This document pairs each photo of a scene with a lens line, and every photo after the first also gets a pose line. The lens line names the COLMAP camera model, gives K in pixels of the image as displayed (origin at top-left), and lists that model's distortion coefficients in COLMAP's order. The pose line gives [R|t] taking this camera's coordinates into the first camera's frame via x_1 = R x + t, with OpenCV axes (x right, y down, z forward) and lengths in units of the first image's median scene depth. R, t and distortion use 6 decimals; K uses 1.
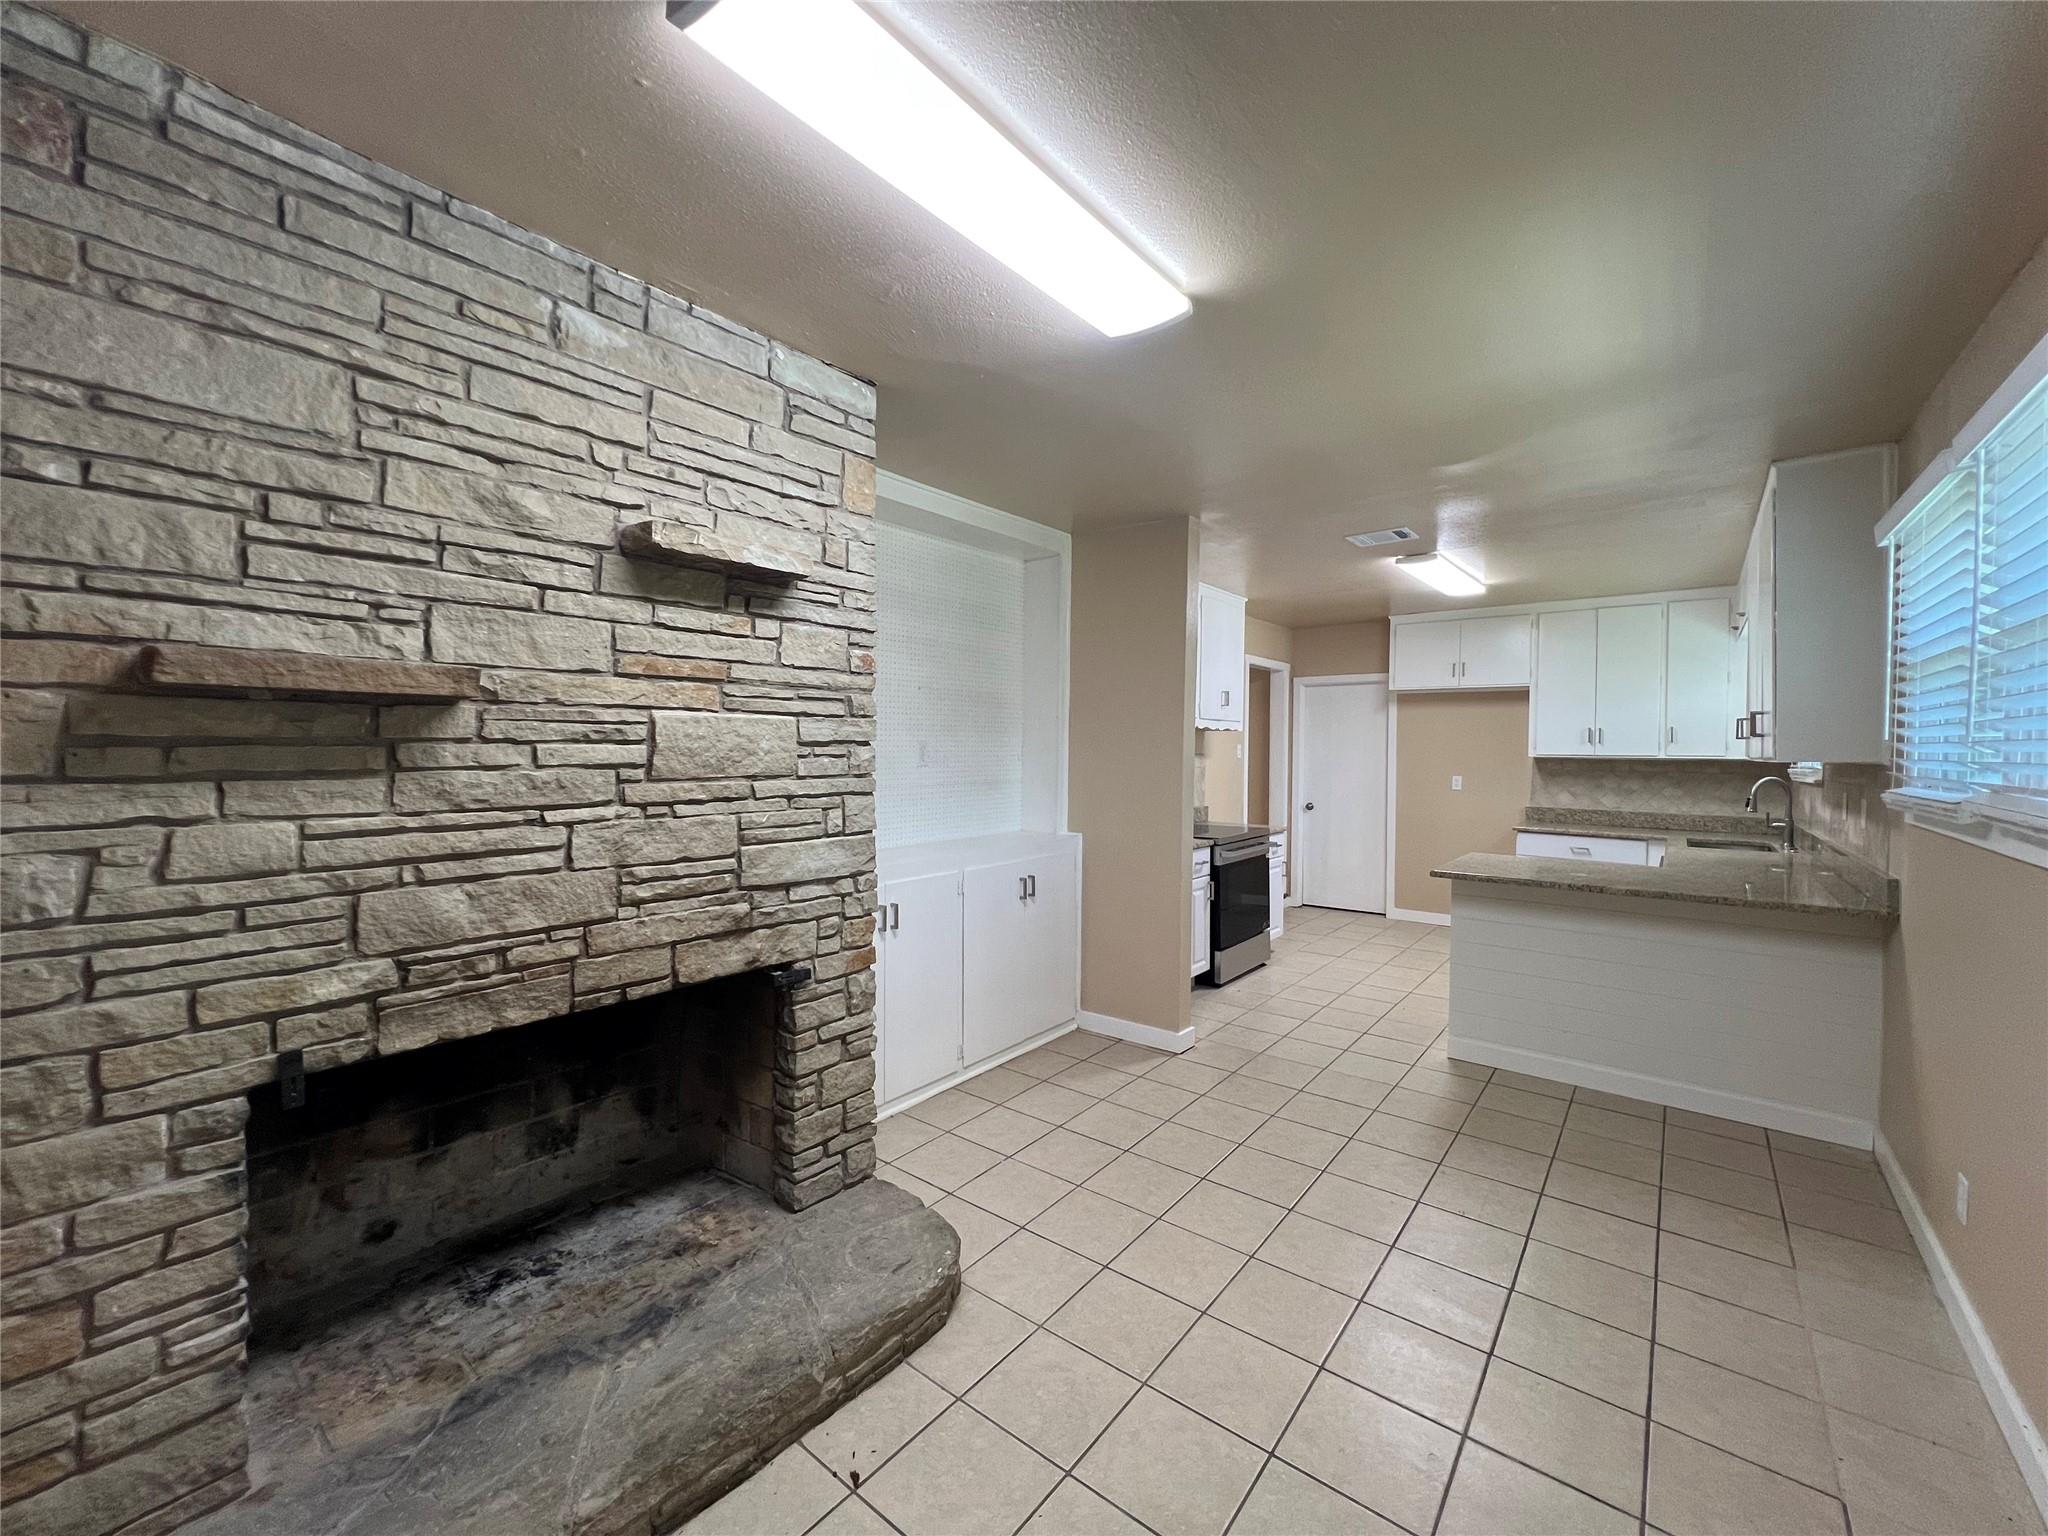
lens RADIAL K [[819.3, 0, 1024.0], [0, 819.3, 768.0], [0, 0, 1]] dist [-0.000503, 0.000043]
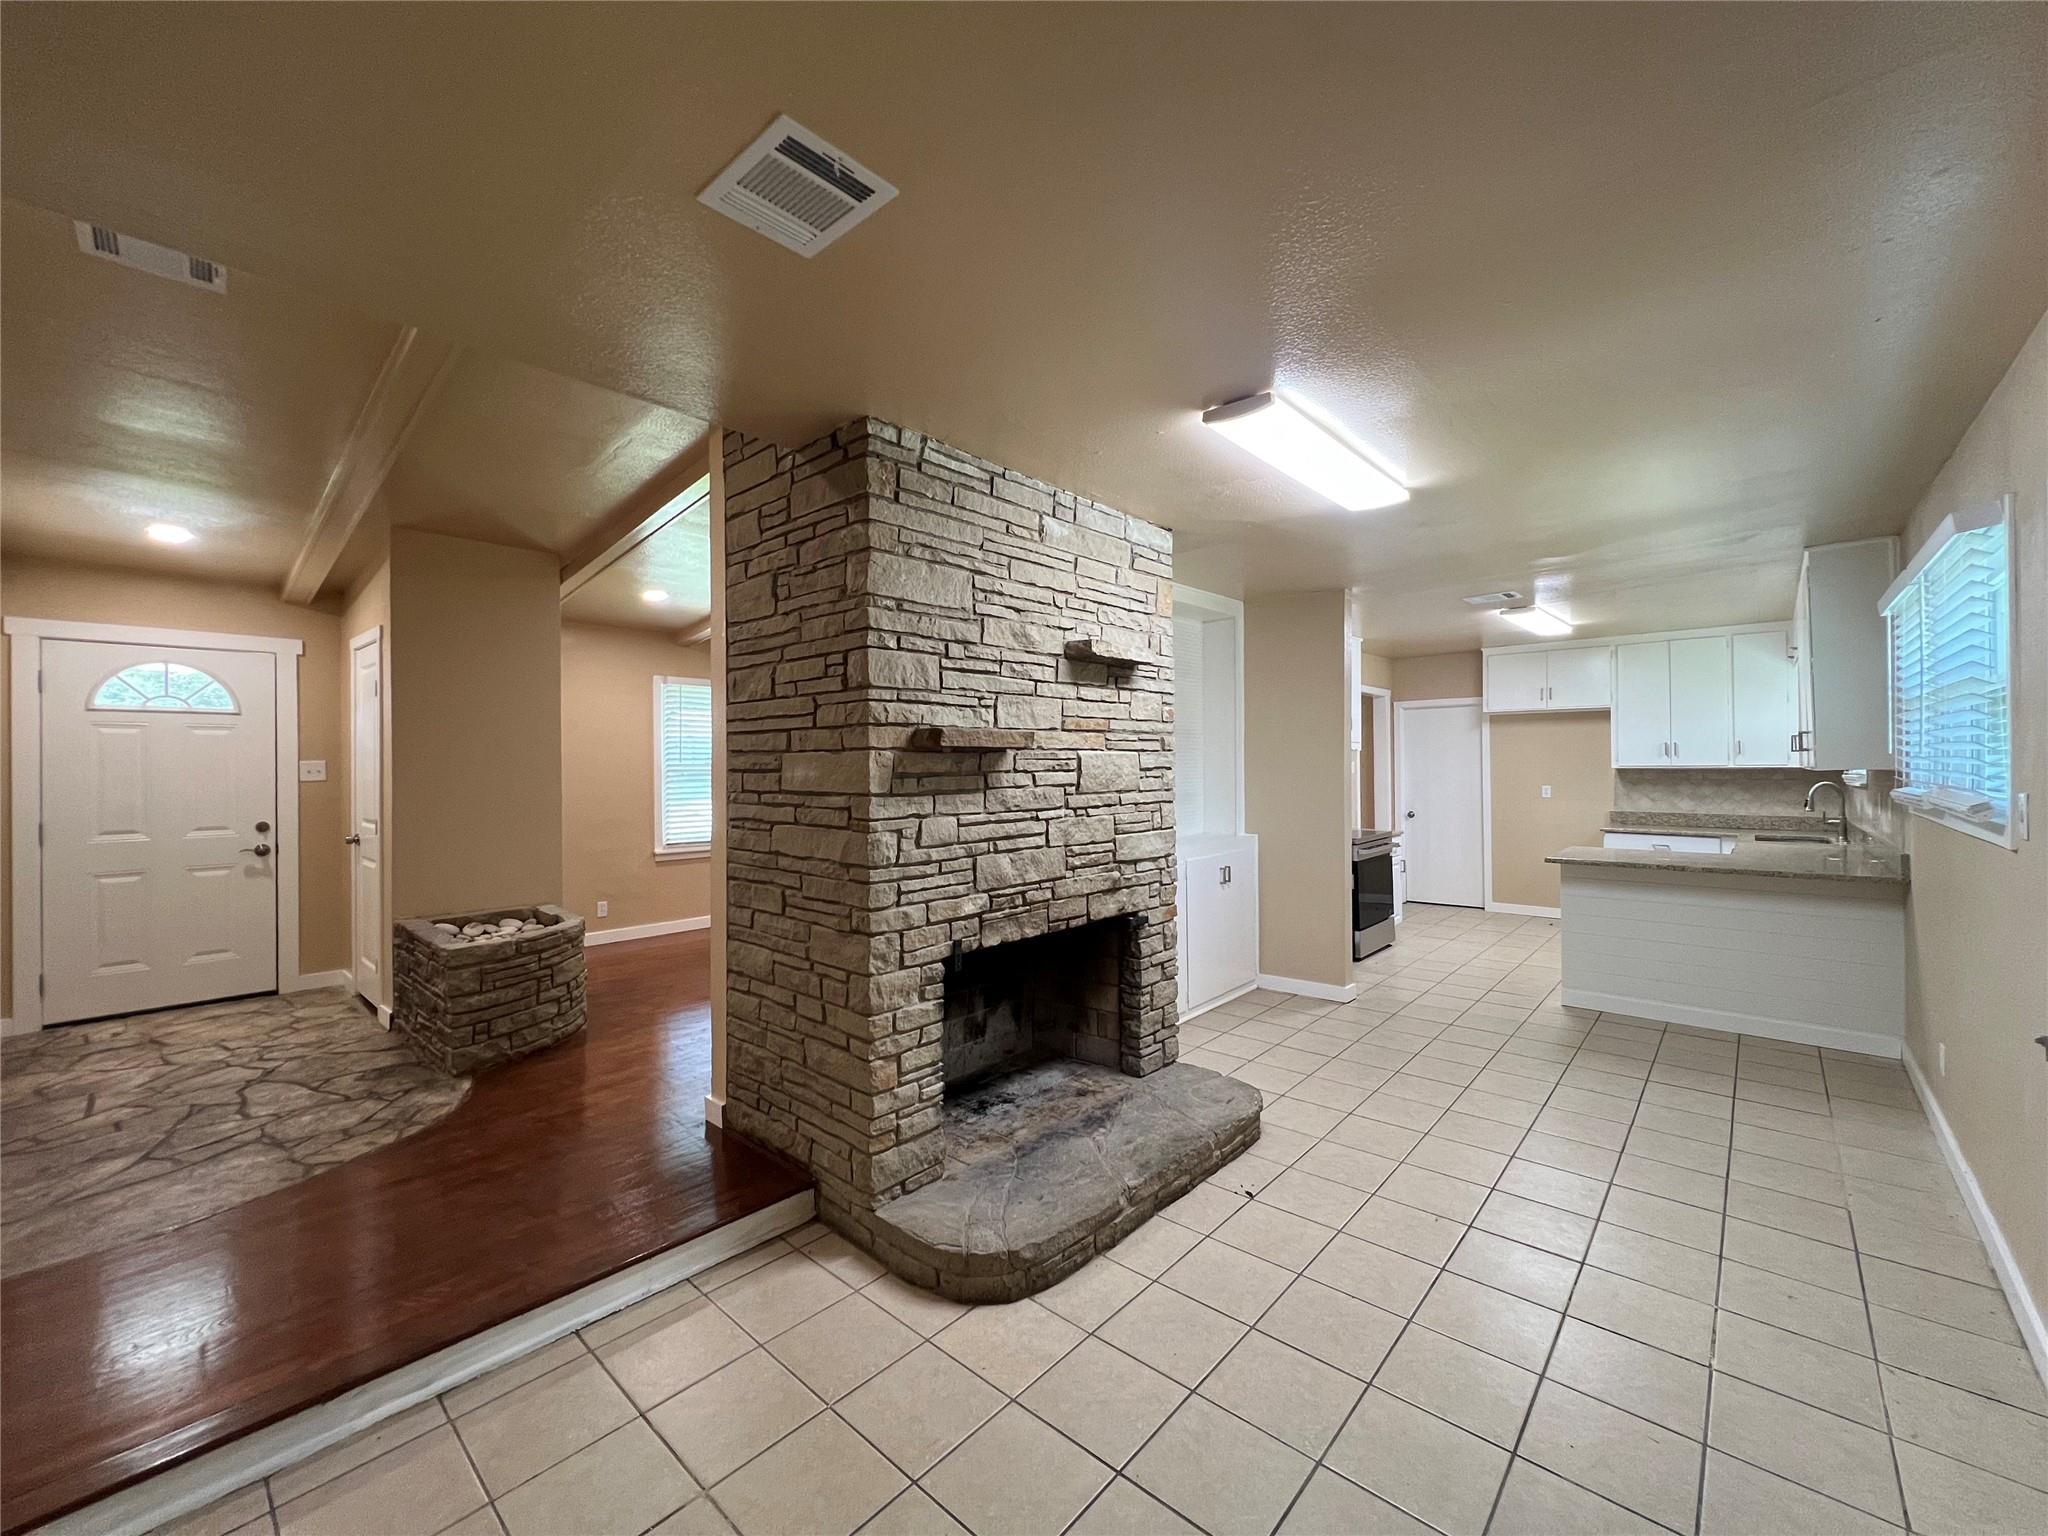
lens RADIAL K [[819.3, 0, 1024.0], [0, 819.3, 768.0], [0, 0, 1]] dist [-0.000503, 0.000043]
pose [[0.998331, -0.017084, -0.055168, -0.447521], [0.015824, 0.999606, -0.023185, -0.000129], [0.055543, 0.022273, 0.998208, -0.607347]]
